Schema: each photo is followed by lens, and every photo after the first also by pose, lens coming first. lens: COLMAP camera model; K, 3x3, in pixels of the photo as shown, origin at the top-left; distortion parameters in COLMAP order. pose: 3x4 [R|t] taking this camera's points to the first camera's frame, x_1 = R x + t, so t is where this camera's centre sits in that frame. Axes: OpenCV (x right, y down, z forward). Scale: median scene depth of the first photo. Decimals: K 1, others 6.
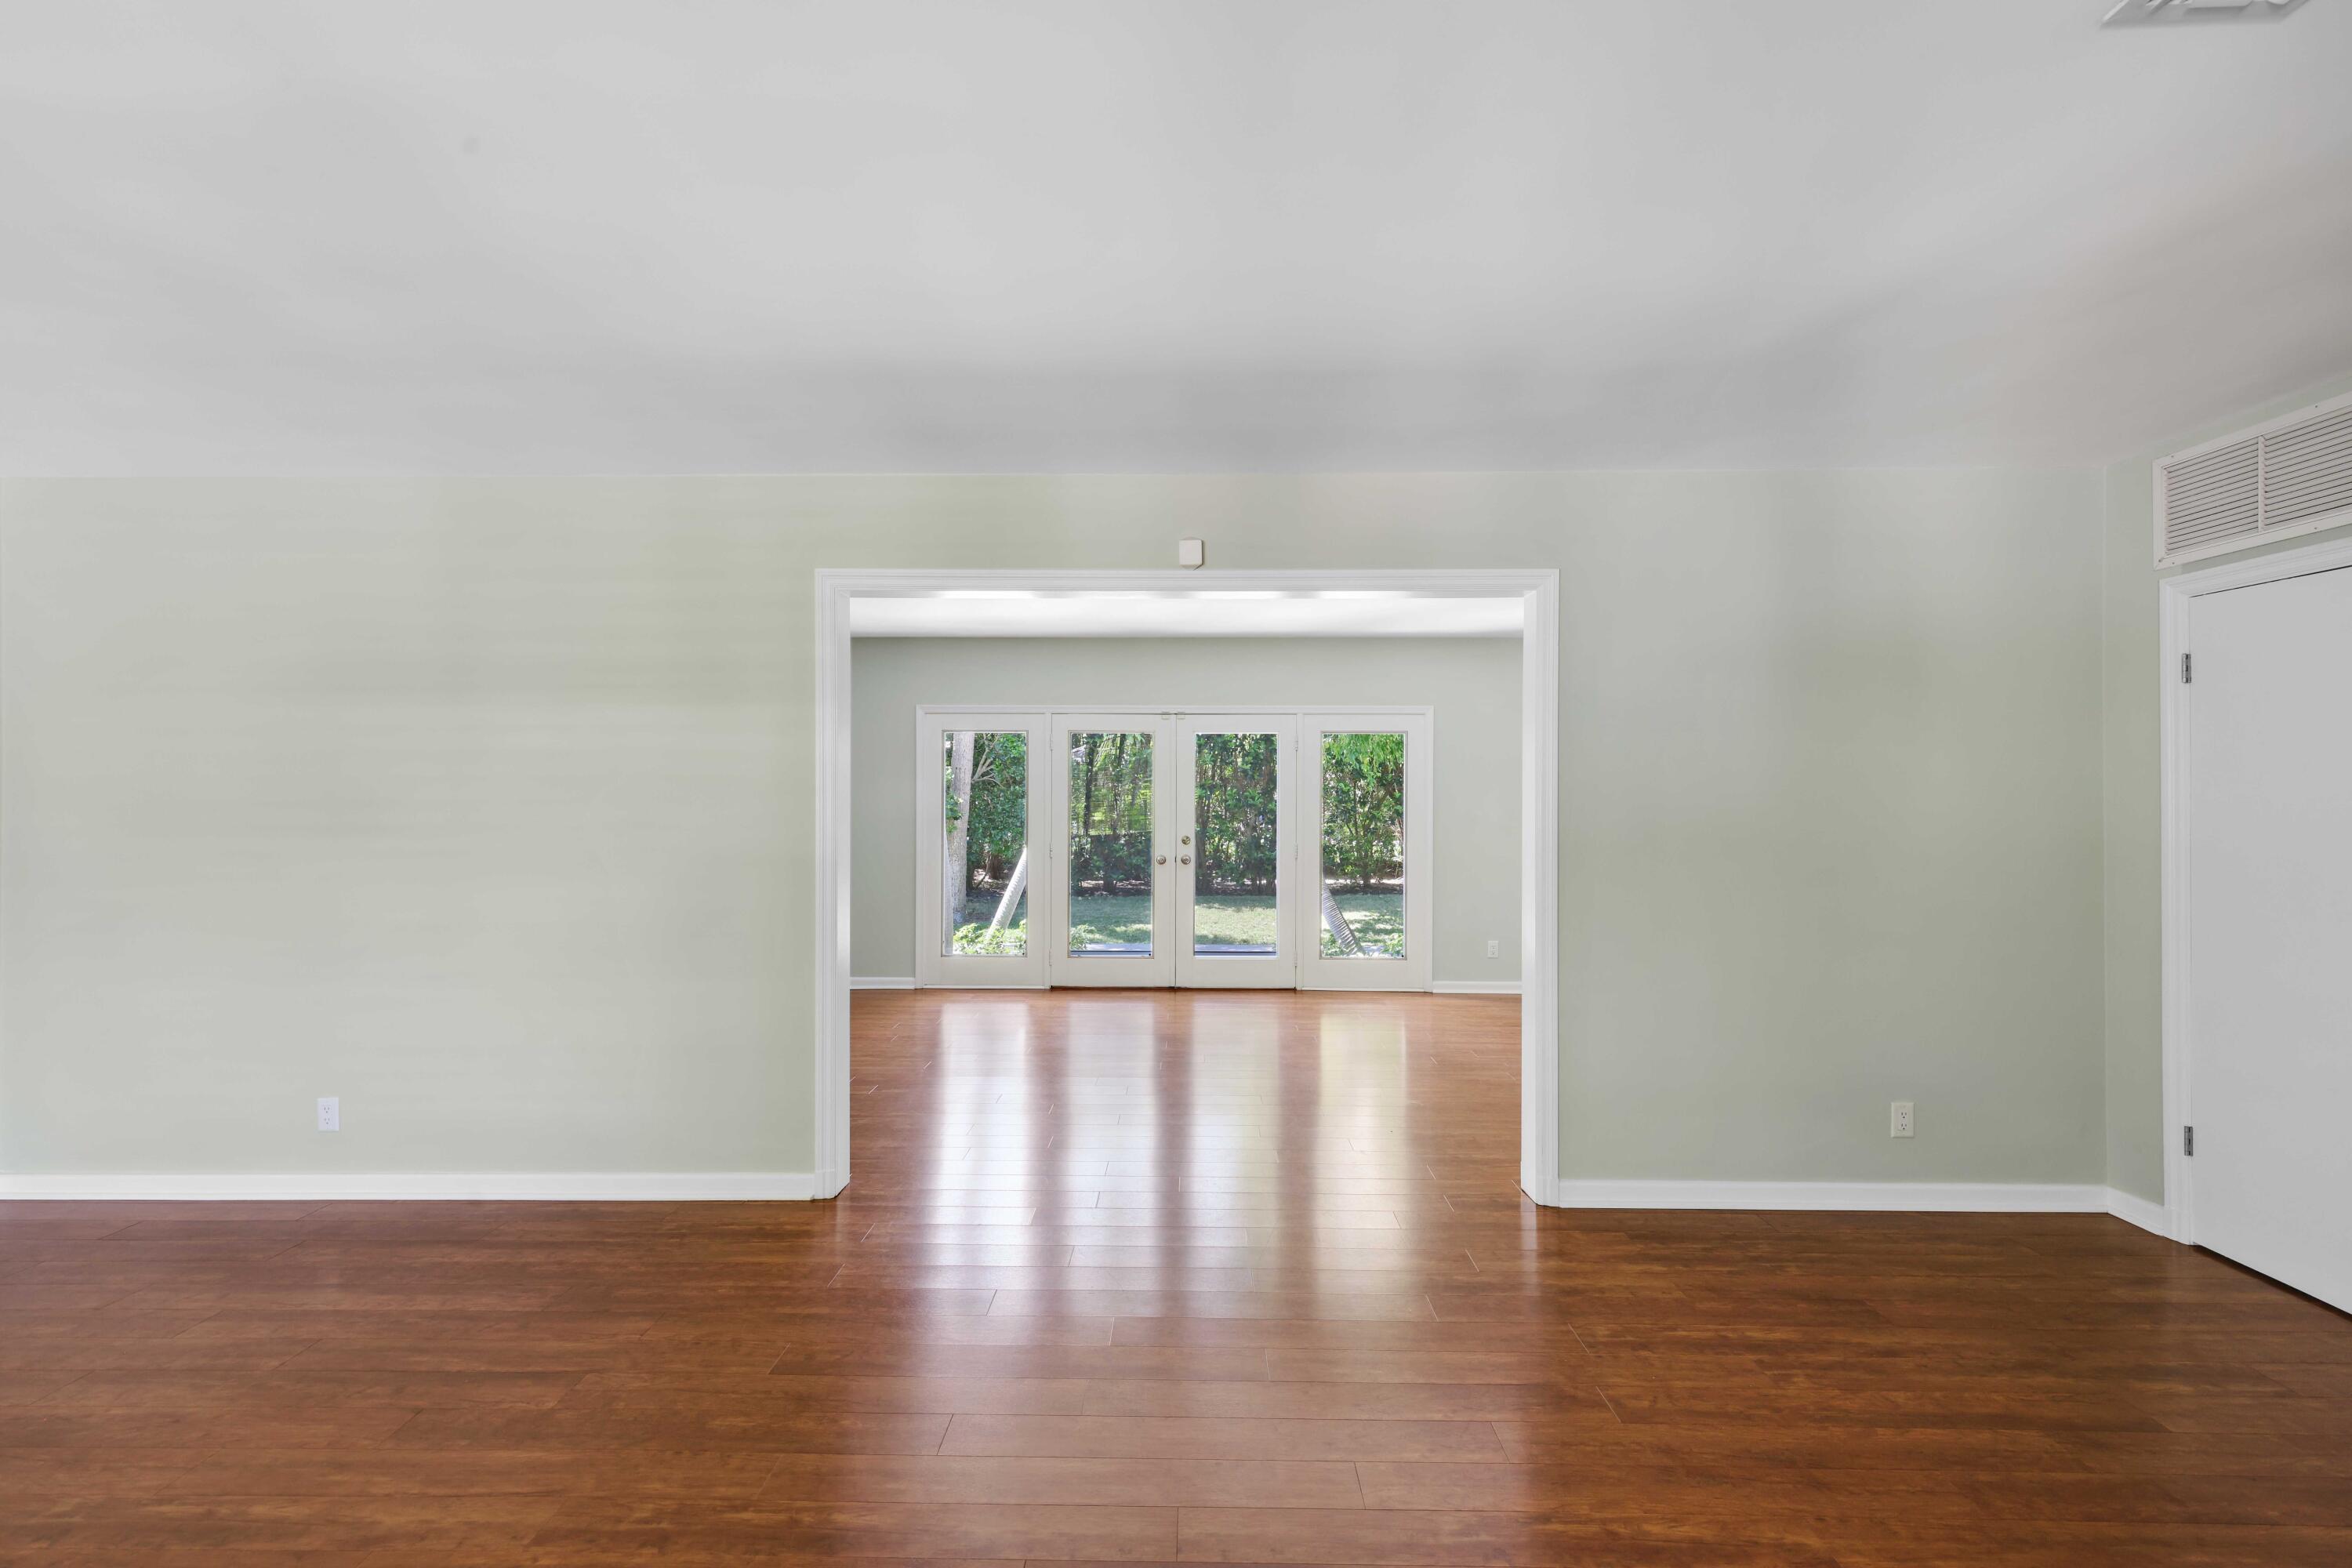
lens RADIAL K [[1030.6, 0, 1177.0], [0, 1030.6, 785.5], [0, 0, 1]] dist [0.002410, -0.000234]
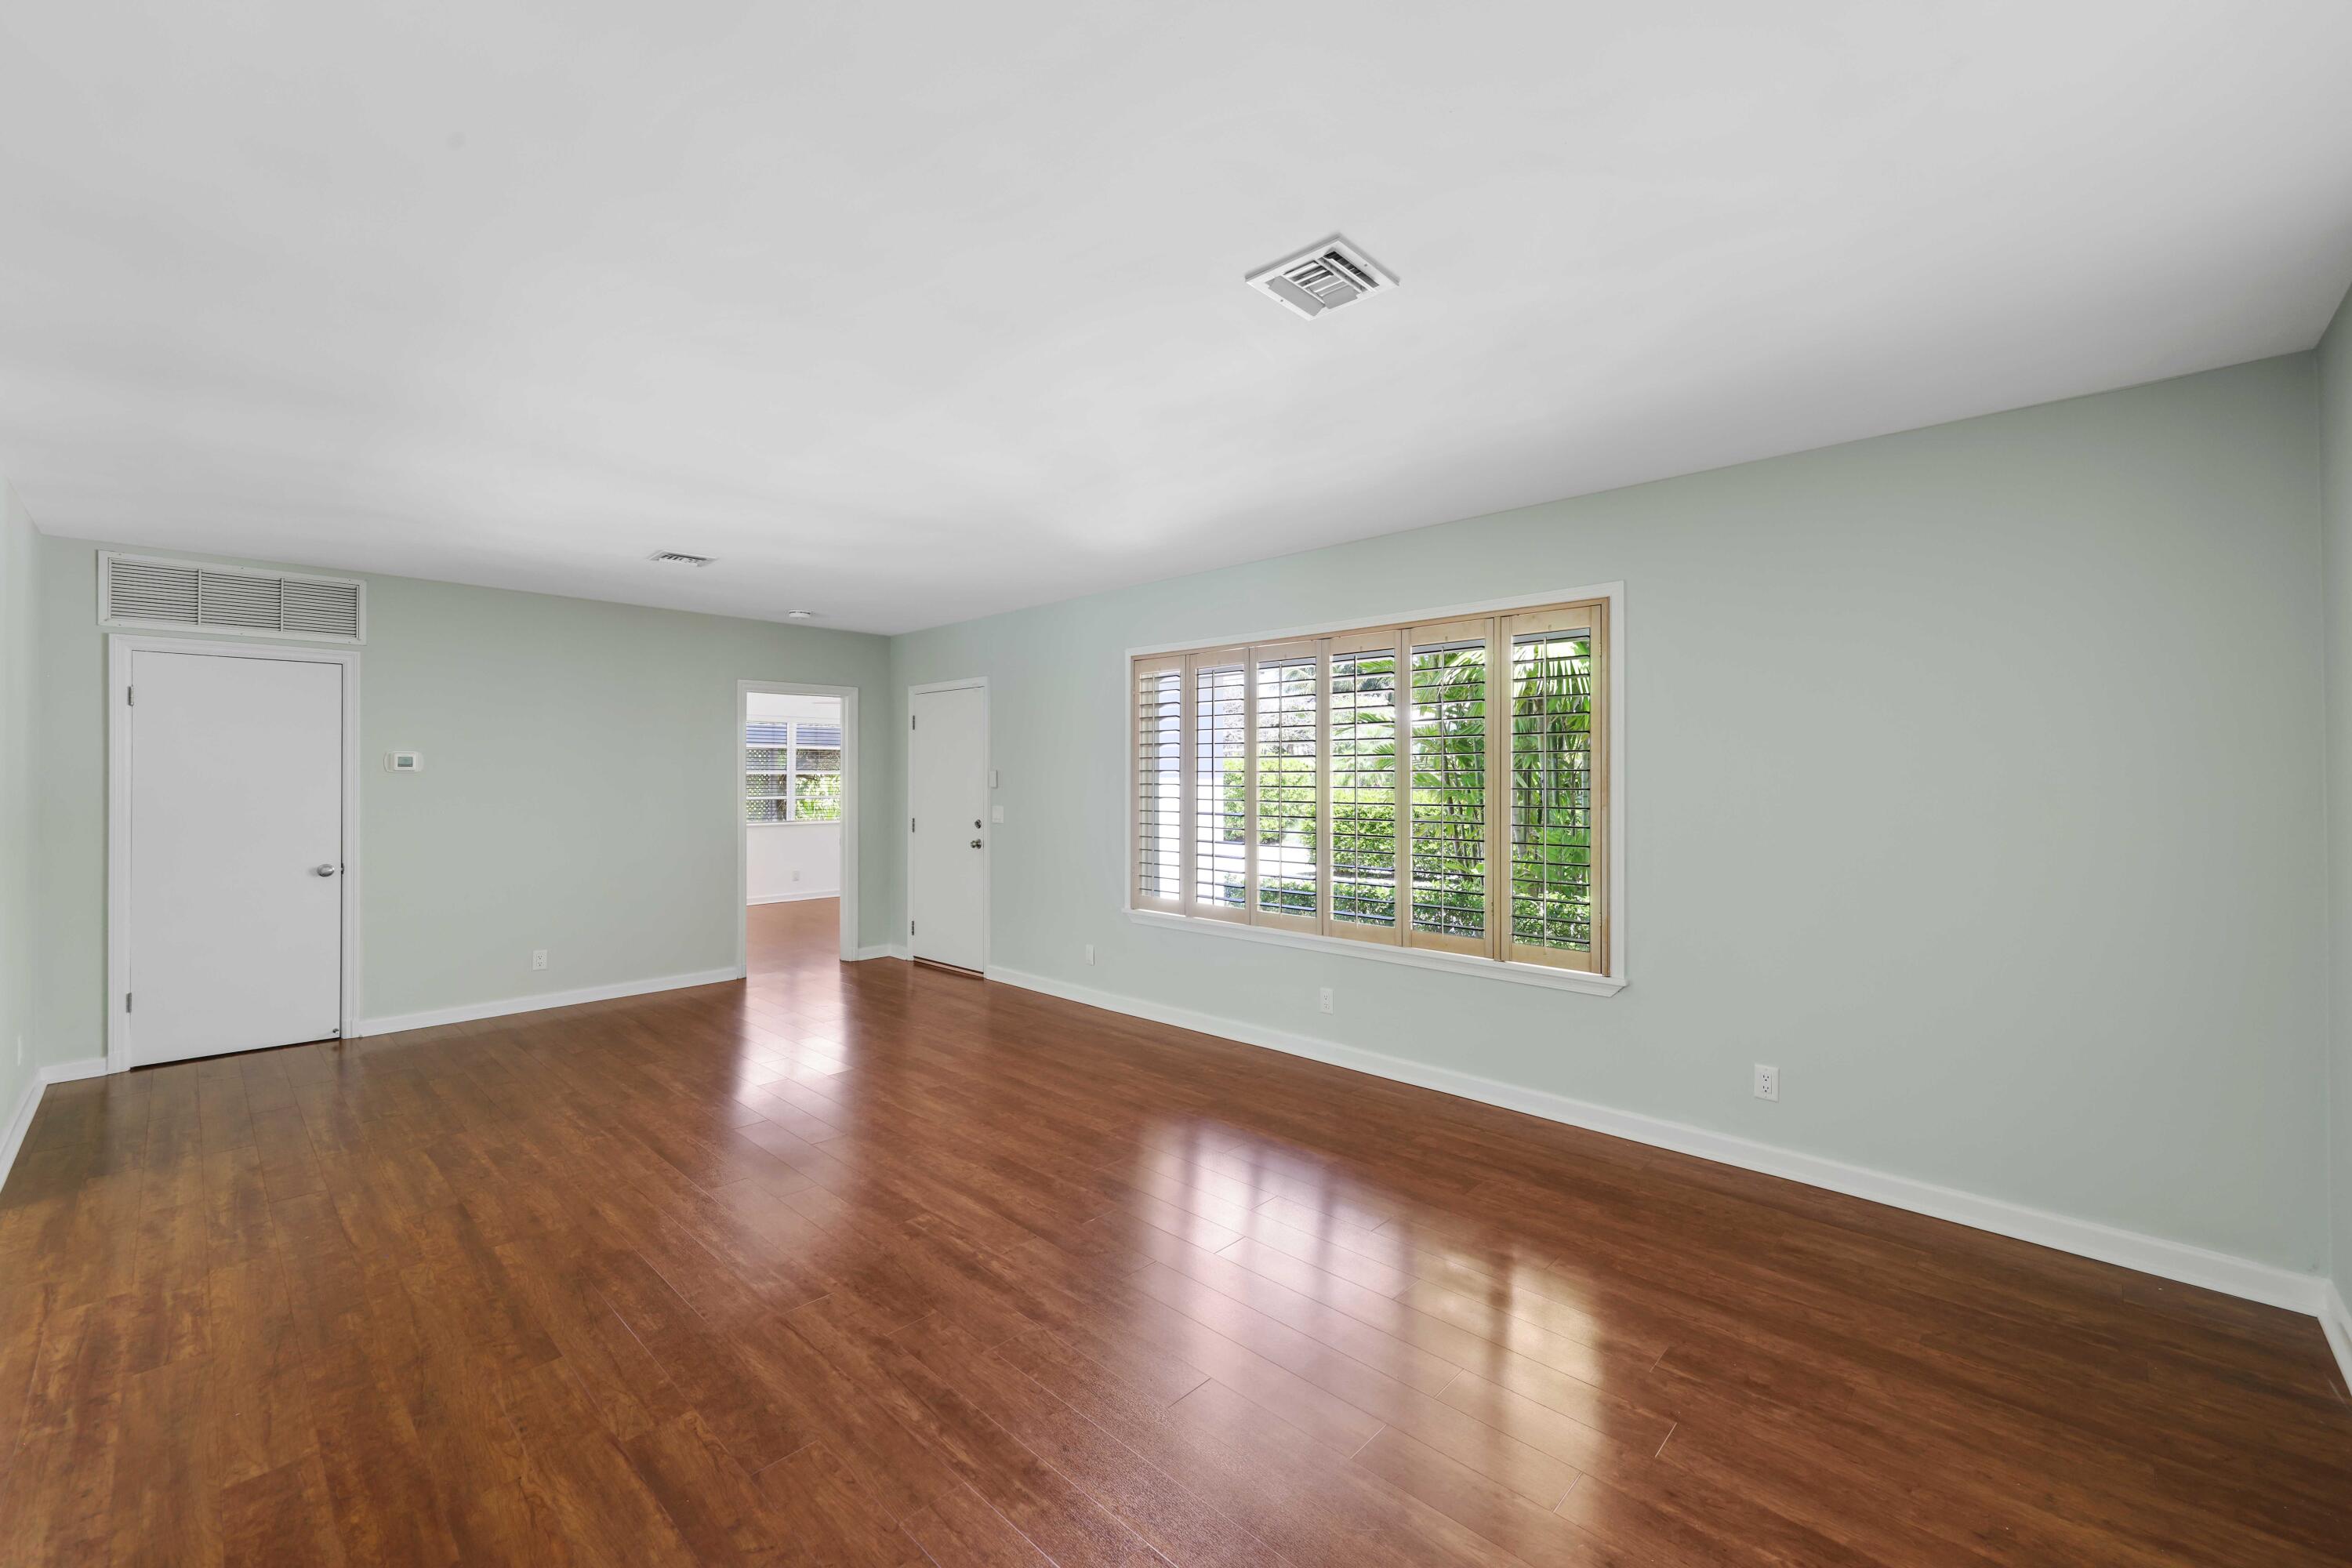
lens RADIAL K [[917.8, 0, 1176.6], [0, 917.8, 782.0], [0, 0, 1]] dist [0.000826, 0.000002]
pose [[-0.739835, -0.003208, 0.672781, -0.497905], [-0.006907, 0.999972, -0.002827, 0.003320], [-0.672753, -0.006738, -0.739836, 0.436930]]
